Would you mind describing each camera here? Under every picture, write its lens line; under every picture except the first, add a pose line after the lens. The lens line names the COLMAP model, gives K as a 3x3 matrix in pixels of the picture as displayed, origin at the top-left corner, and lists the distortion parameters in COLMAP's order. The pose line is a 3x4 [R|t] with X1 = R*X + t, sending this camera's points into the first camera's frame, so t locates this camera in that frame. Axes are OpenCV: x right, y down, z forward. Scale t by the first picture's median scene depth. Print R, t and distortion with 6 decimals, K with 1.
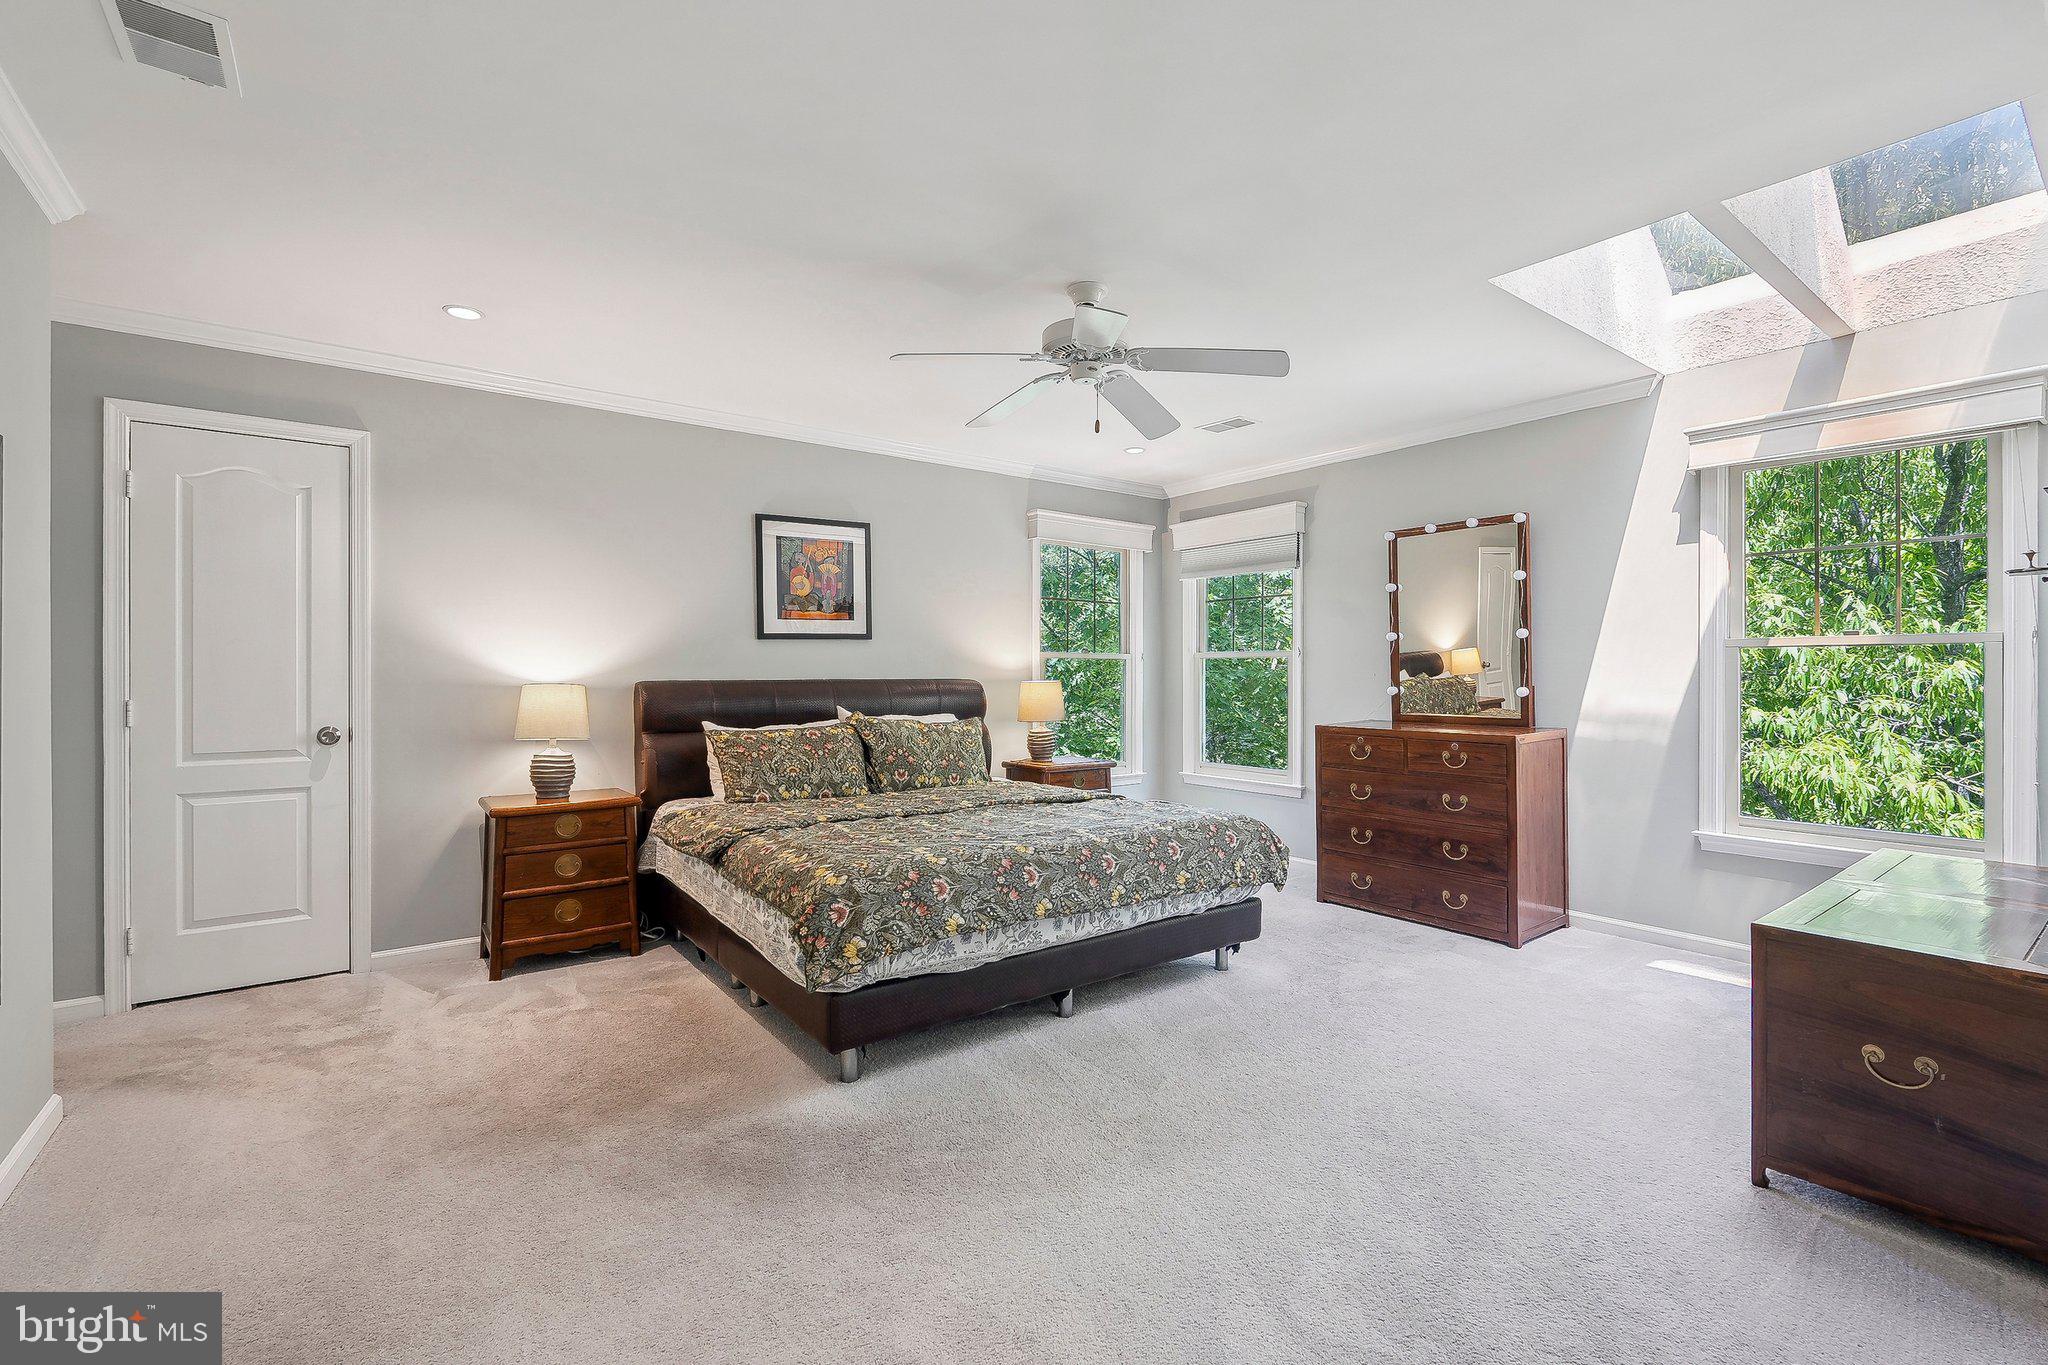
lens RADIAL K [[893.6, 0, 1026.3], [0, 893.6, 674.3], [0, 0, 1]] dist [-0.006849, 0.000622]
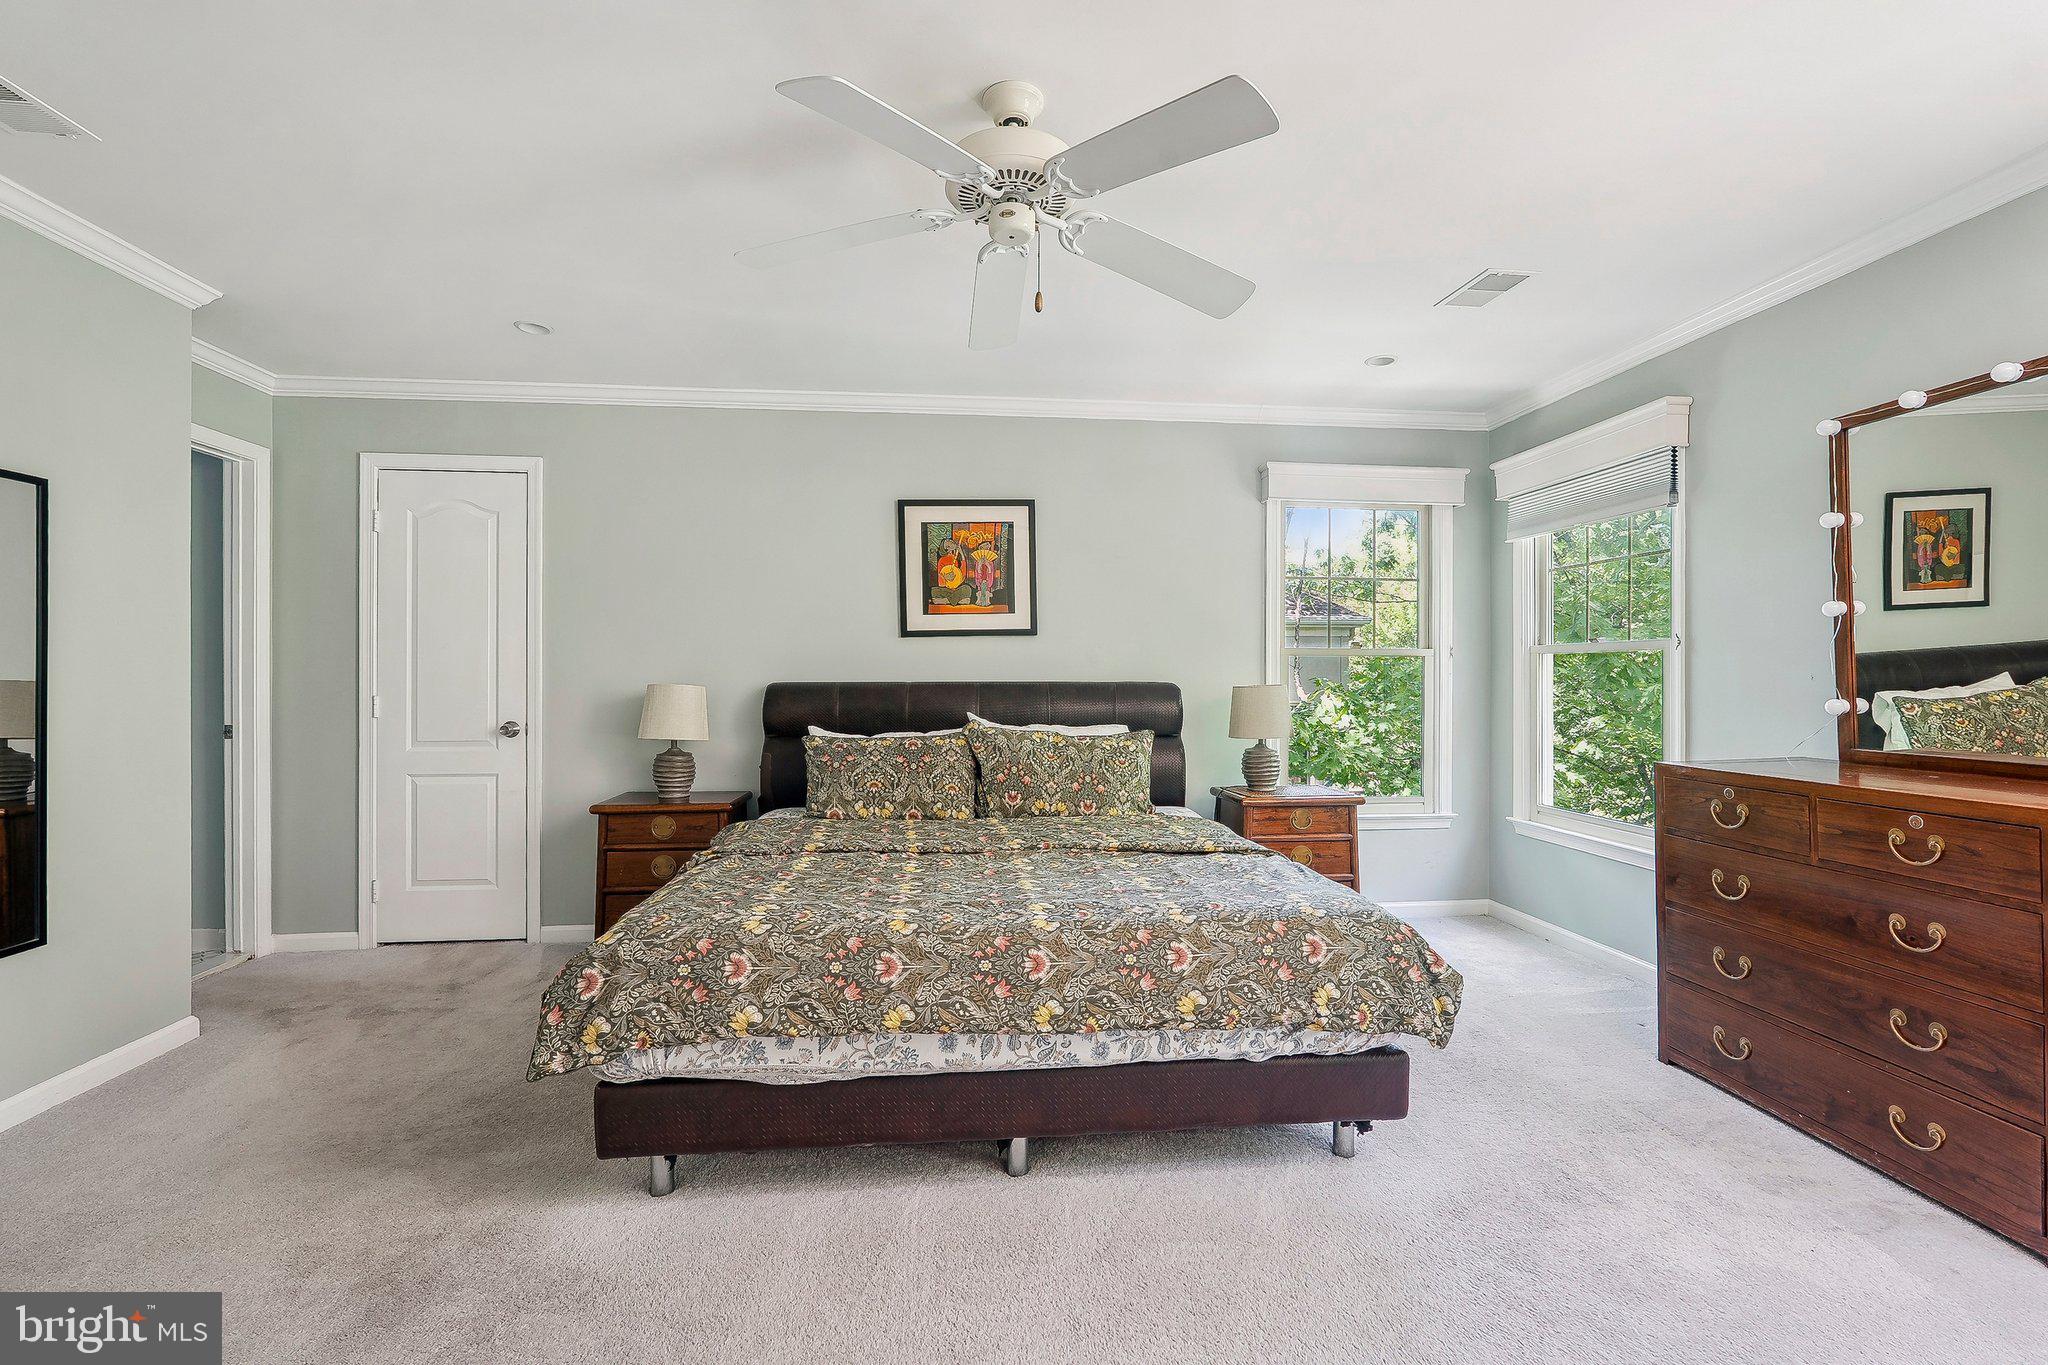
lens RADIAL K [[893.6, 0, 1023.5], [0, 893.6, 673.9], [0, 0, 1]] dist [-0.006849, 0.000622]
pose [[0.856876, 0.000036, -0.515523, 0.303471], [-0.001724, 0.999995, -0.002796, 0.000620], [0.515520, 0.003284, 0.856871, 0.312154]]
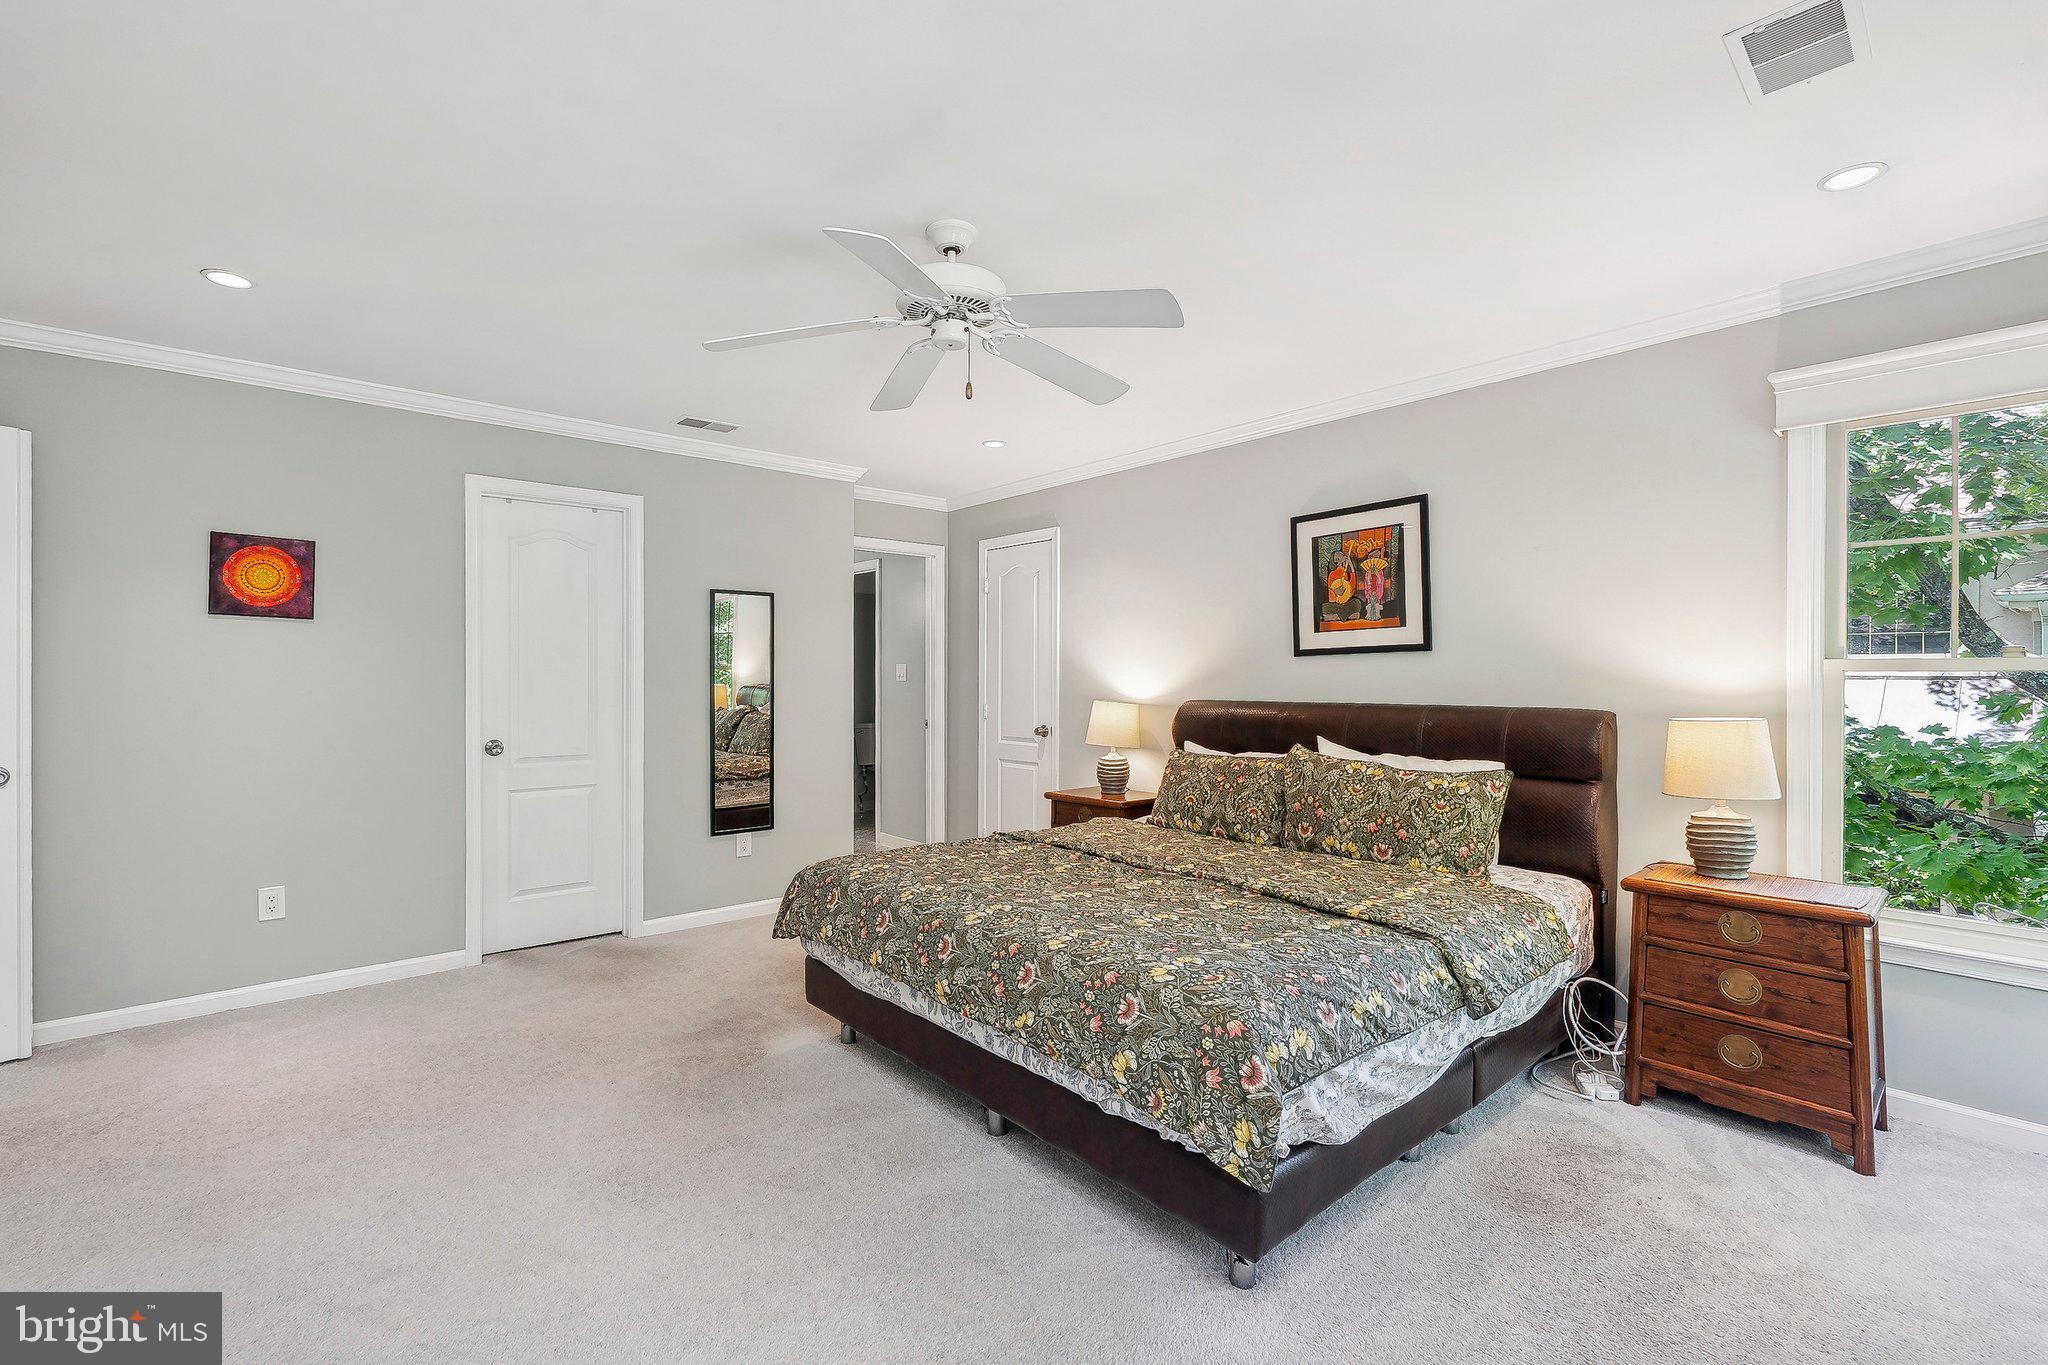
lens RADIAL K [[893.6, 0, 1021.1], [0, 893.6, 680.6], [0, 0, 1]] dist [-0.006849, 0.000622]
pose [[0.067240, 0.003155, -0.997732, 0.636502], [-0.001829, 0.999994, 0.003039, -0.018967], [0.997735, 0.001620, 0.067246, 0.730387]]
